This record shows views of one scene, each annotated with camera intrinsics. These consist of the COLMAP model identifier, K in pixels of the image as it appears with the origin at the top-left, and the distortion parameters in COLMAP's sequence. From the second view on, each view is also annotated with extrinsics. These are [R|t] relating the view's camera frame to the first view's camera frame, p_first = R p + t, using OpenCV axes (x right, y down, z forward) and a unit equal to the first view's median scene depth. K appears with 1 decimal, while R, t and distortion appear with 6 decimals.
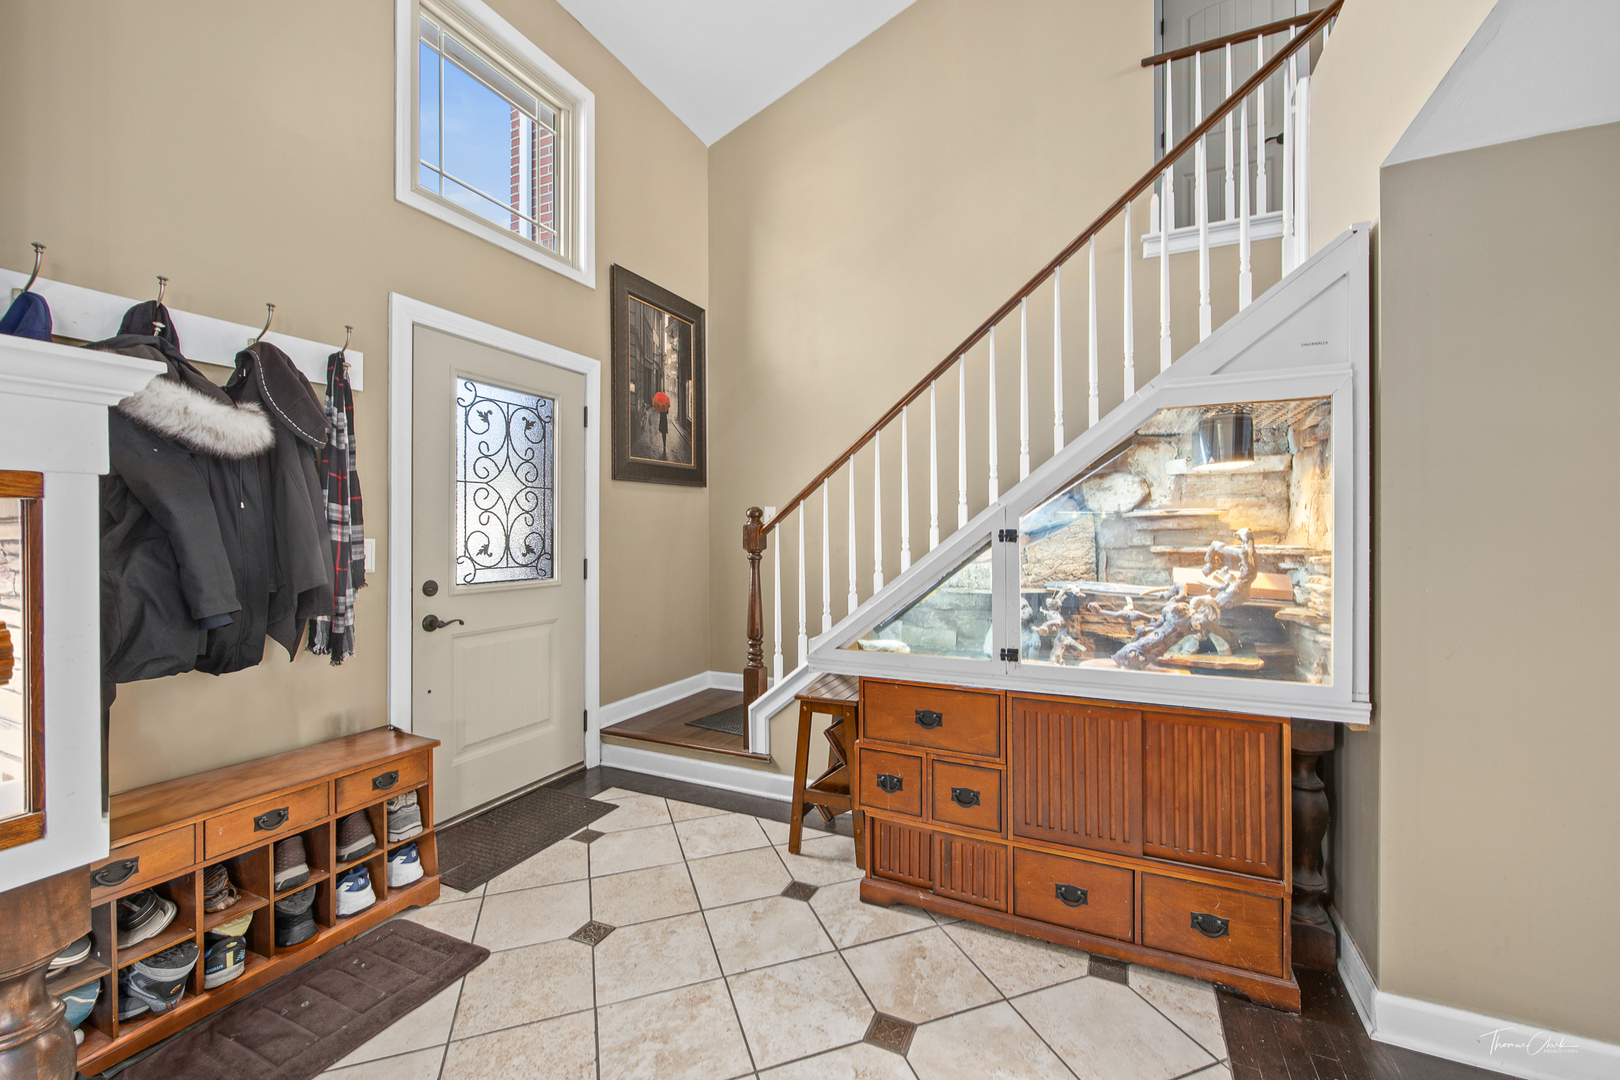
lens RADIAL K [[647.4, 0, 811.9], [0, 647.4, 541.8], [0, 0, 1]] dist [-0.002269, -0.000051]
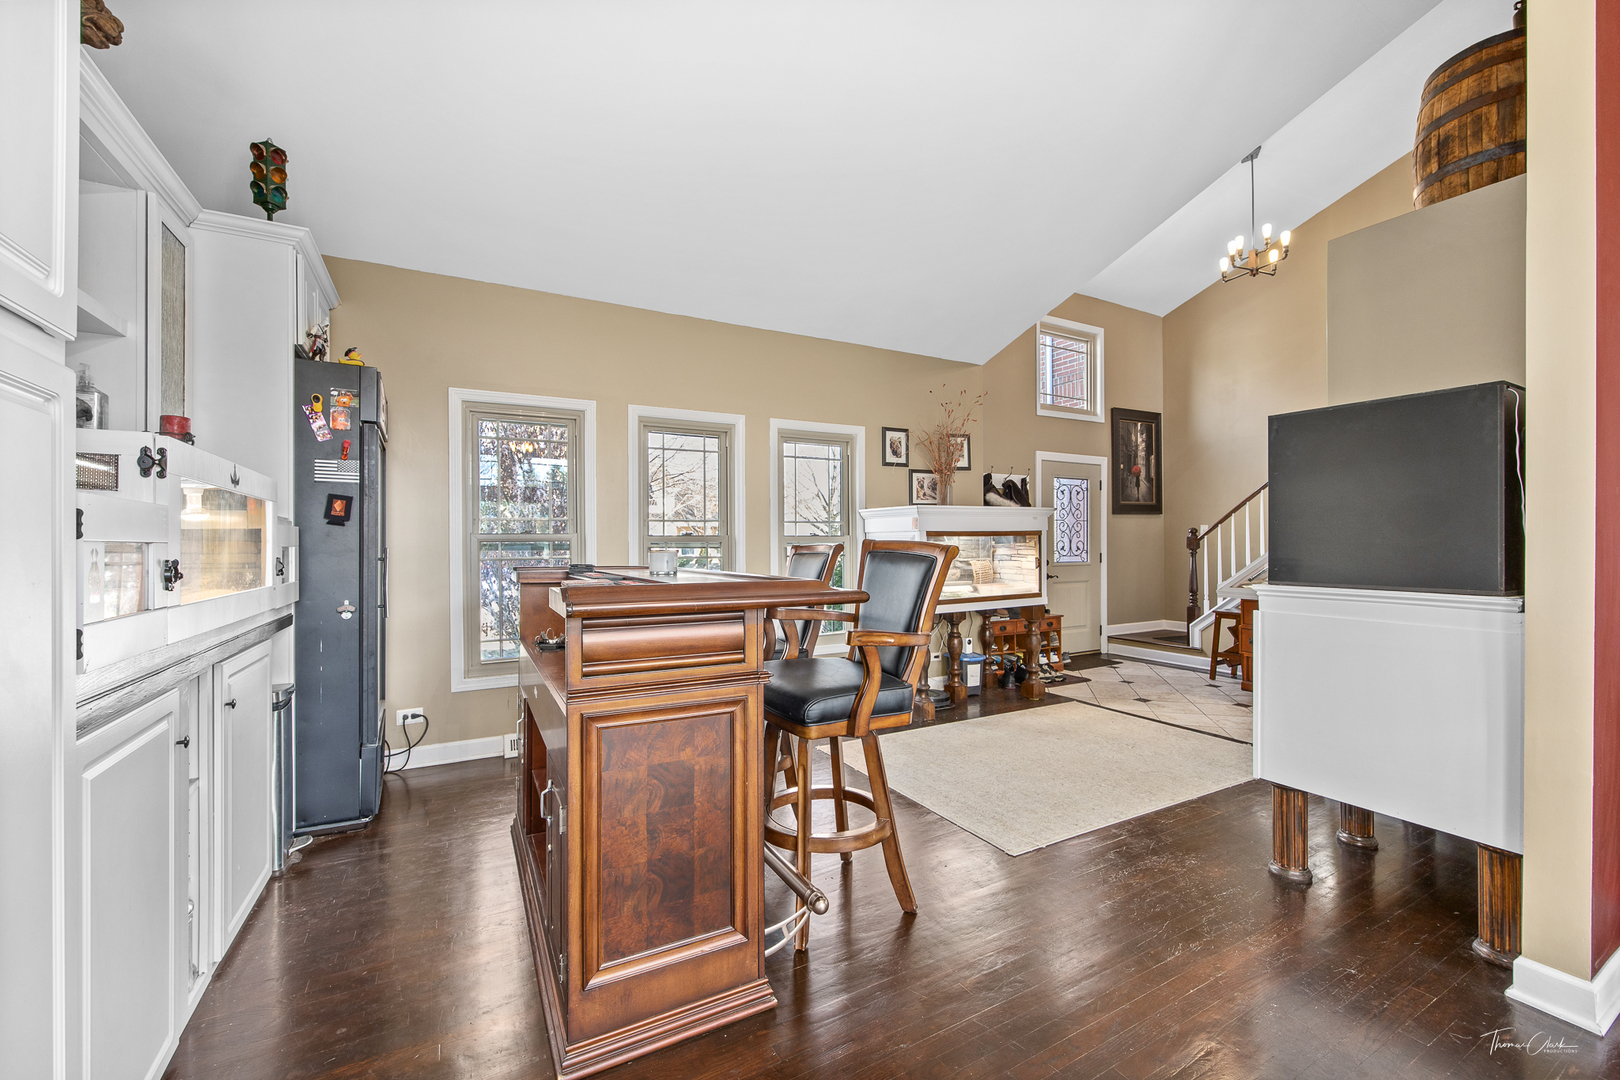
lens RADIAL K [[656.1, 0, 815.3], [0, 656.1, 543.7], [0, 0, 1]] dist [-0.001935, 0.000078]
pose [[0.814413, -0.002670, -0.580279, 0.127820], [-0.002192, 0.999968, -0.007678, 0.014022], [0.580281, 0.007525, 0.814382, -1.246532]]
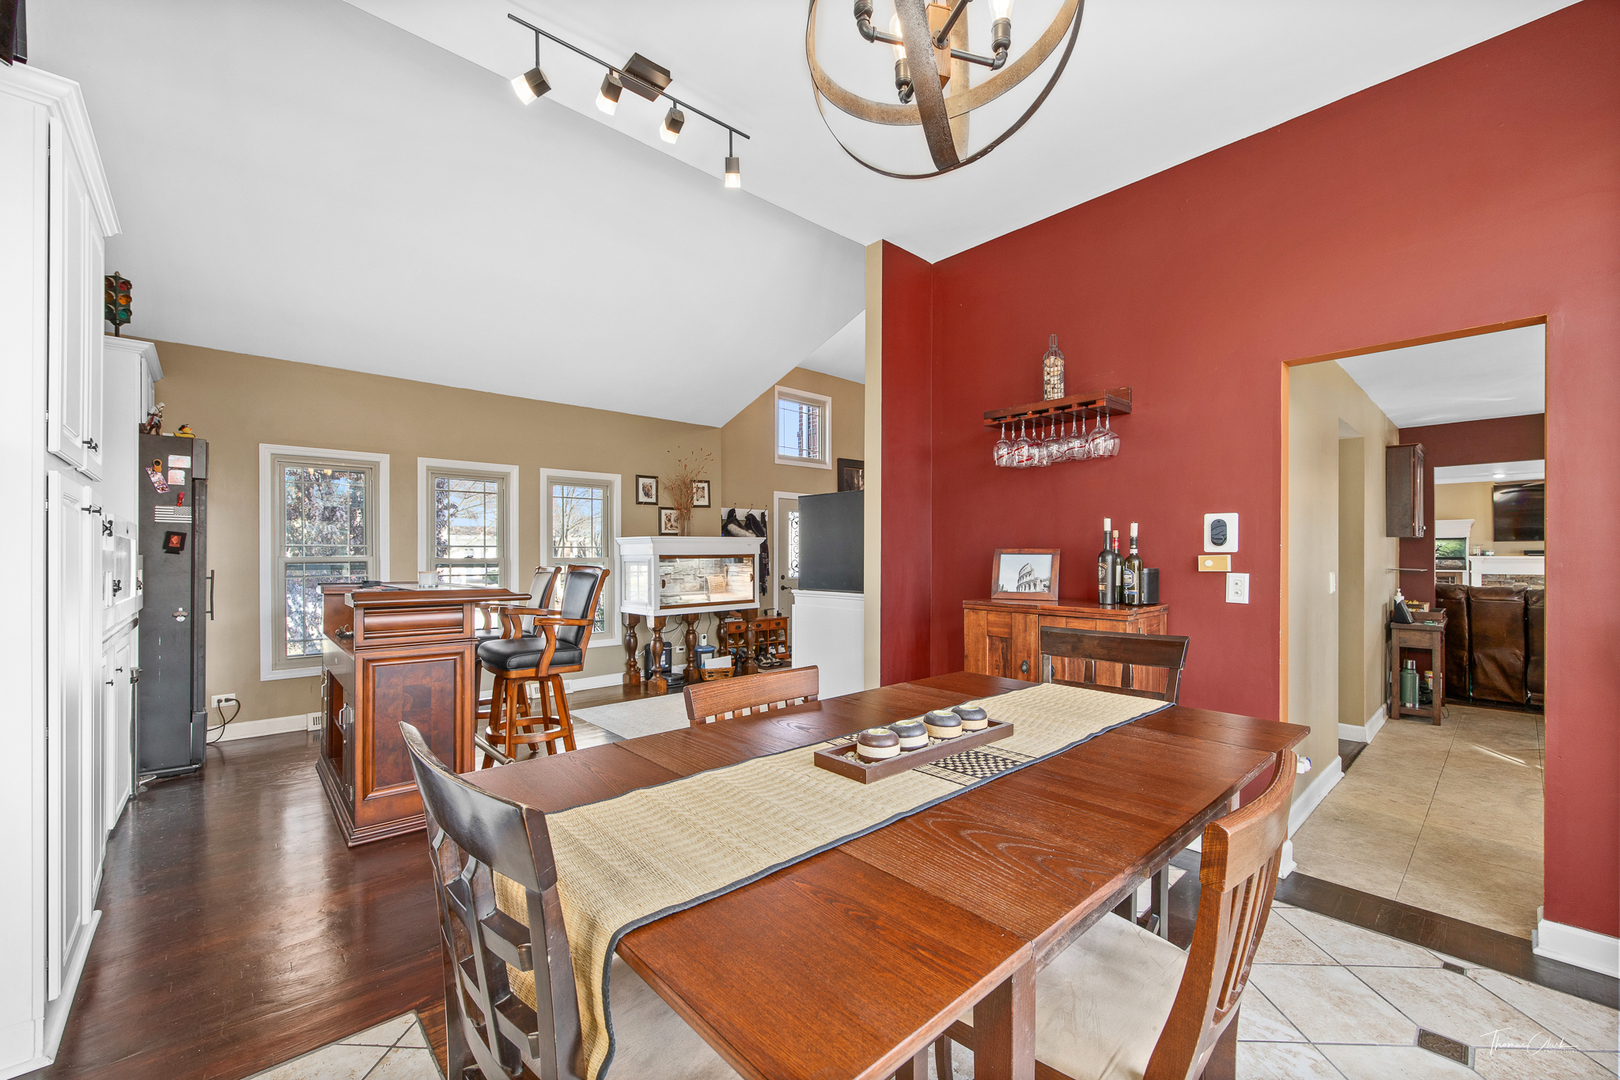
lens RADIAL K [[648.7, 0, 809.4], [0, 648.7, 556.6], [0, 0, 1]] dist [-0.004980, 0.000120]
pose [[0.925612, -0.002216, -0.378466, 0.604240], [-0.001997, 0.999940, -0.010740, 0.000884], [0.378468, 0.010697, 0.925553, -1.541550]]
